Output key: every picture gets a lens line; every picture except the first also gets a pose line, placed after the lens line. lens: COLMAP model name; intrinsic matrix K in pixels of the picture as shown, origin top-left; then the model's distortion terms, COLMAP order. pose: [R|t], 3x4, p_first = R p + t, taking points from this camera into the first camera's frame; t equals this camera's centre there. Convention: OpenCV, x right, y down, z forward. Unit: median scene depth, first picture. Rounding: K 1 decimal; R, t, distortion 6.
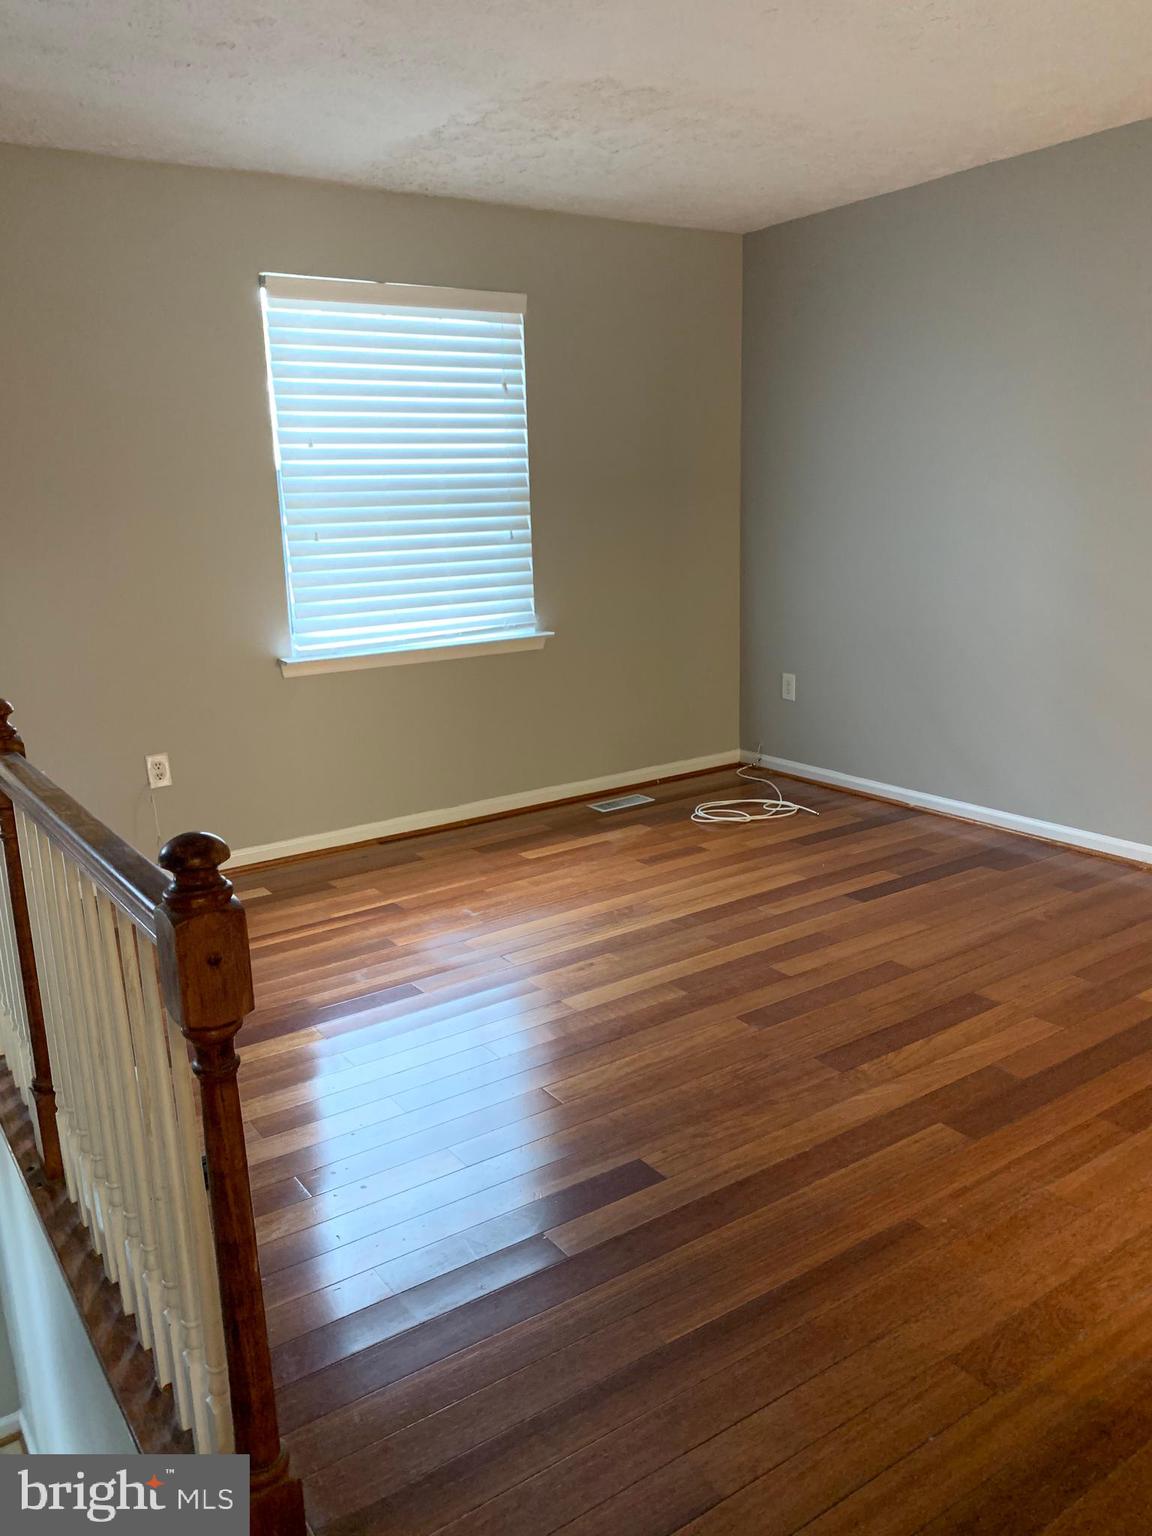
lens RADIAL K [[1175.4, 0, 572.9], [0, 1175.4, 777.6], [0, 0, 1]] dist [0.031182, -0.035905]
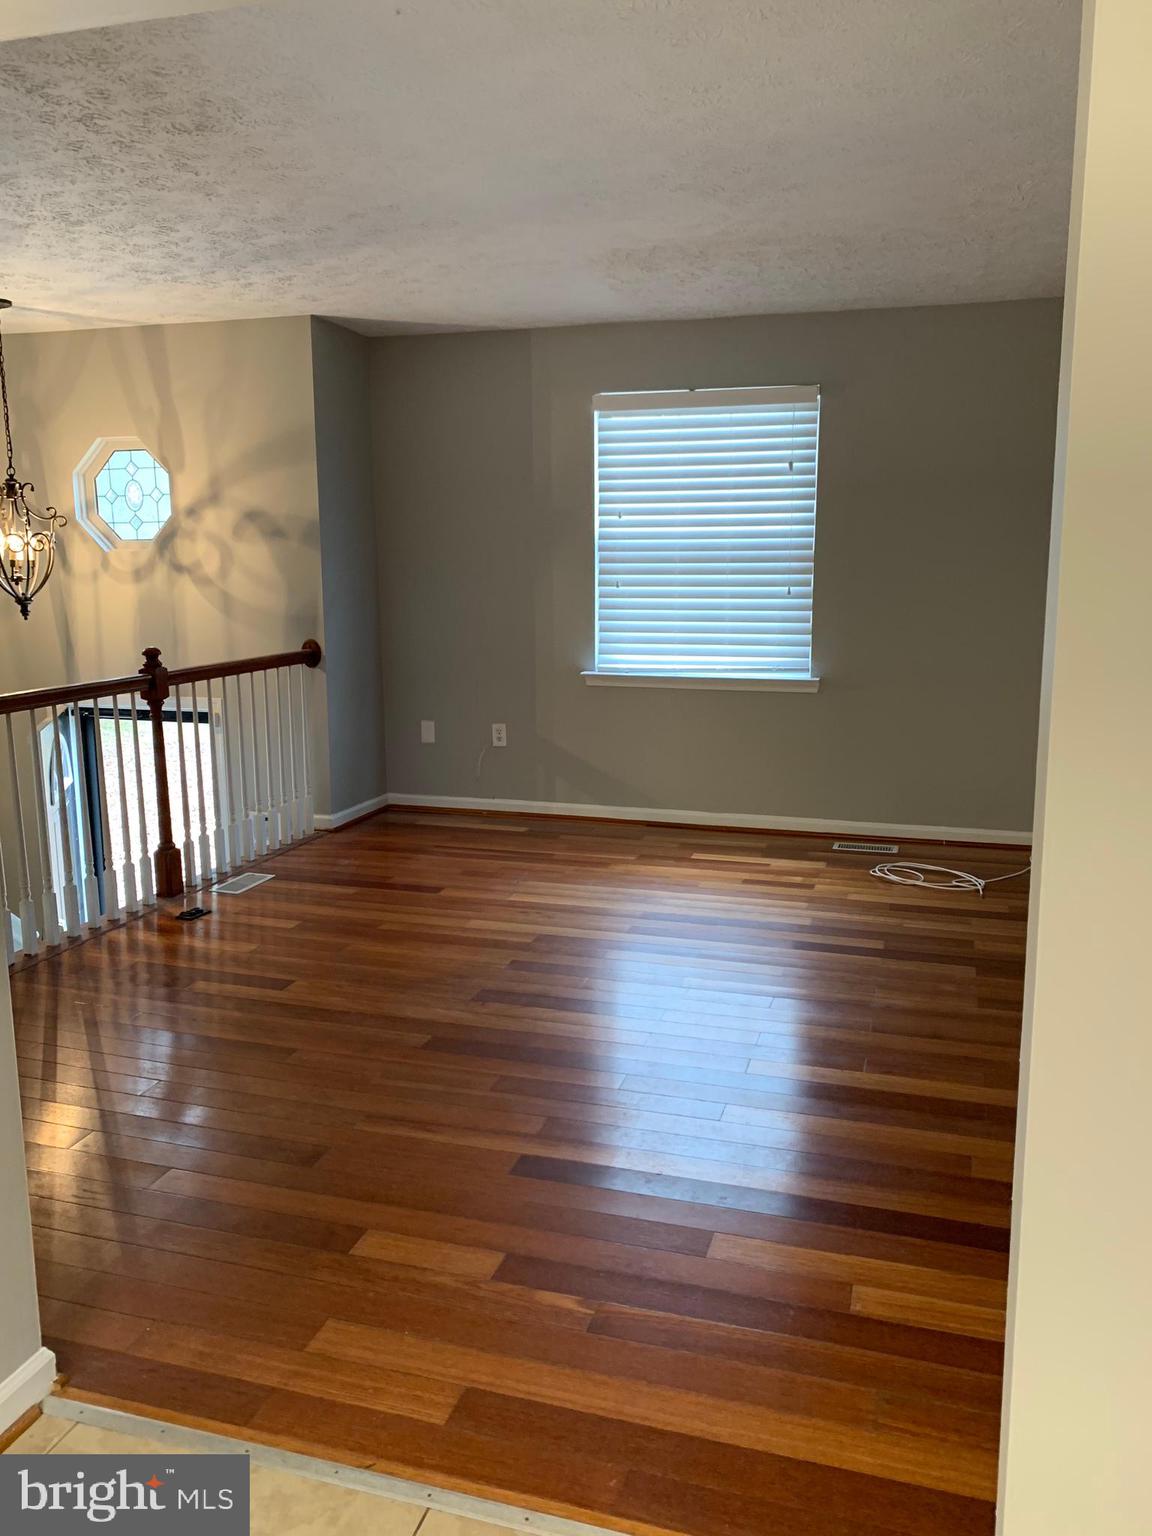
lens RADIAL K [[1175.4, 0, 568.3], [0, 1175.4, 760.4], [0, 0, 1]] dist [0.031182, -0.035905]
pose [[0.582161, 0.162037, -0.796764, 0.779968], [-0.203009, 0.977872, 0.050538, -0.058970], [0.787322, 0.132329, 0.602173, 0.159730]]
